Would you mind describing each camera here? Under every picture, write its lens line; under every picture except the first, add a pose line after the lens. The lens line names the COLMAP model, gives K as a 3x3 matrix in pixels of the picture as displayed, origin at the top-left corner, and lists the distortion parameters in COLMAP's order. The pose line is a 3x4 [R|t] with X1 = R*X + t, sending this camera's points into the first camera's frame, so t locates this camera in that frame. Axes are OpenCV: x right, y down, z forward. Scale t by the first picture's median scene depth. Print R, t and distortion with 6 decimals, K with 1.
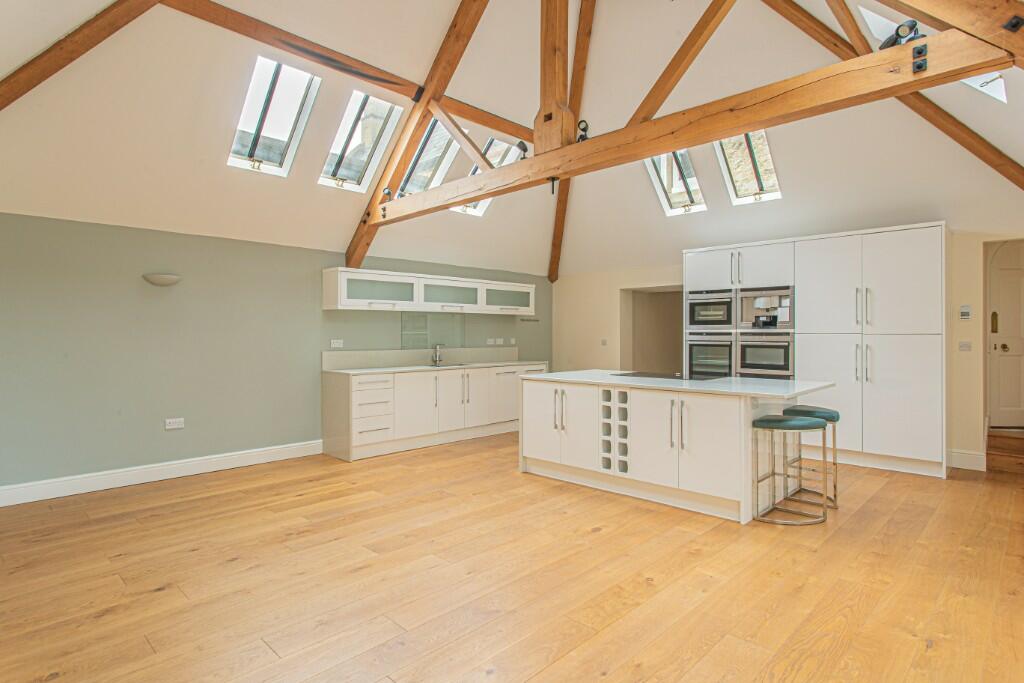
lens RADIAL K [[551.1, 0, 510.9], [0, 551.1, 334.4], [0, 0, 1]] dist [0.004404, 0.000158]
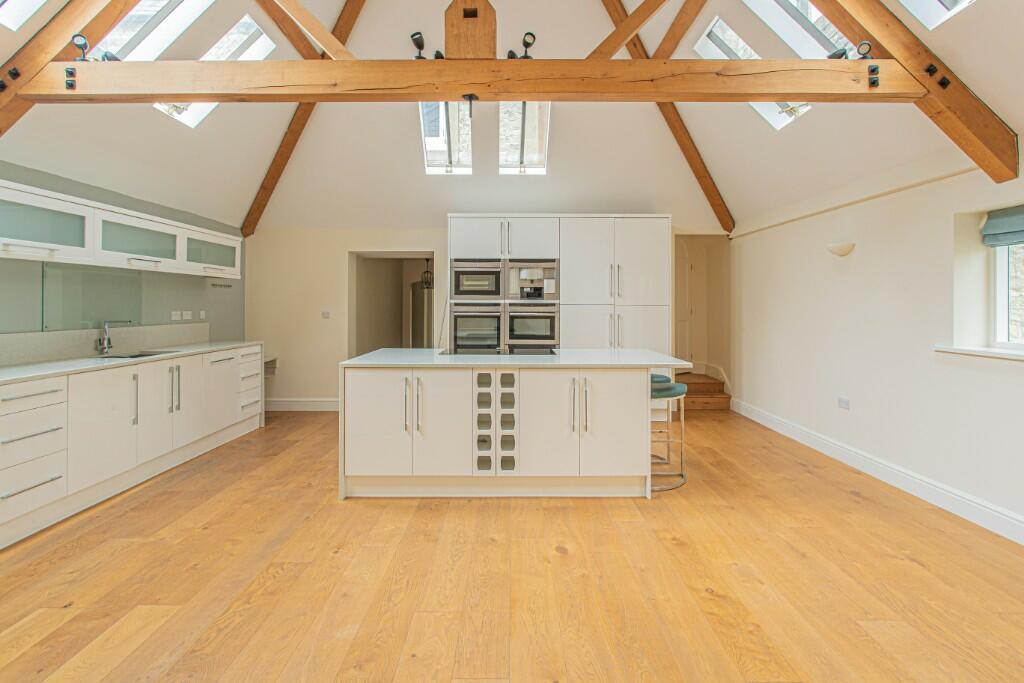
lens RADIAL K [[551.1, 0, 506.7], [0, 551.1, 306.9], [0, 0, 1]] dist [0.004404, 0.000158]
pose [[0.717062, -0.001660, 0.697007, -0.294345], [-0.001776, 0.999990, 0.004209, -0.001333], [-0.697007, -0.004256, 0.717052, 0.307730]]
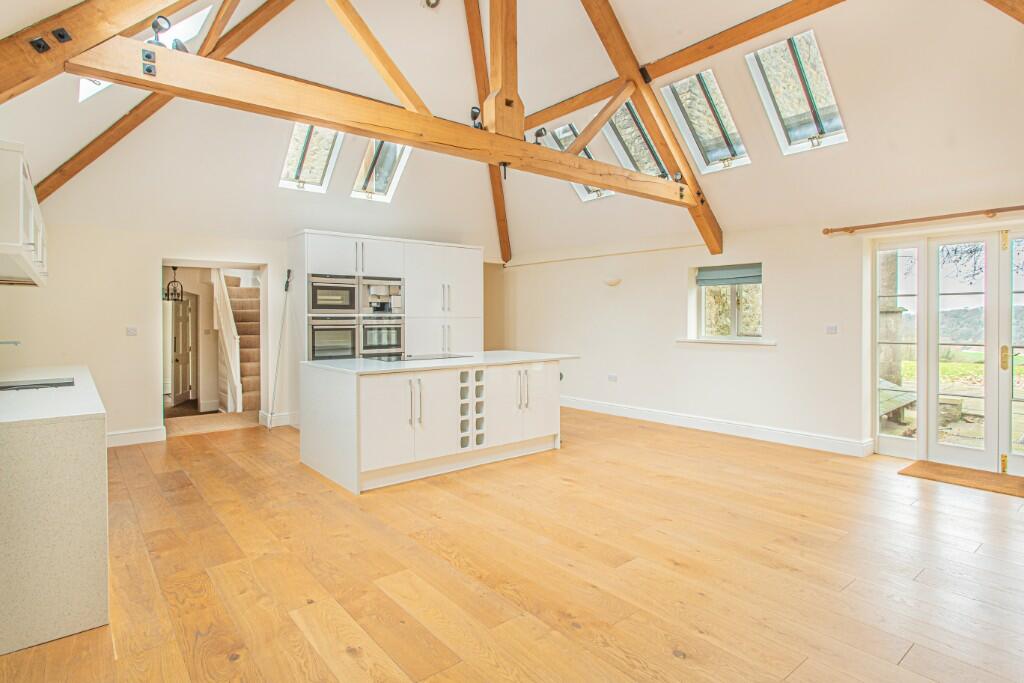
lens RADIAL K [[551.1, 0, 501.6], [0, 551.1, 323.8], [0, 0, 1]] dist [0.004404, 0.000158]
pose [[0.106172, -0.011838, 0.994277, -0.671713], [0.004791, 0.999924, 0.011394, -0.000699], [-0.994336, 0.003554, 0.106220, 0.646824]]
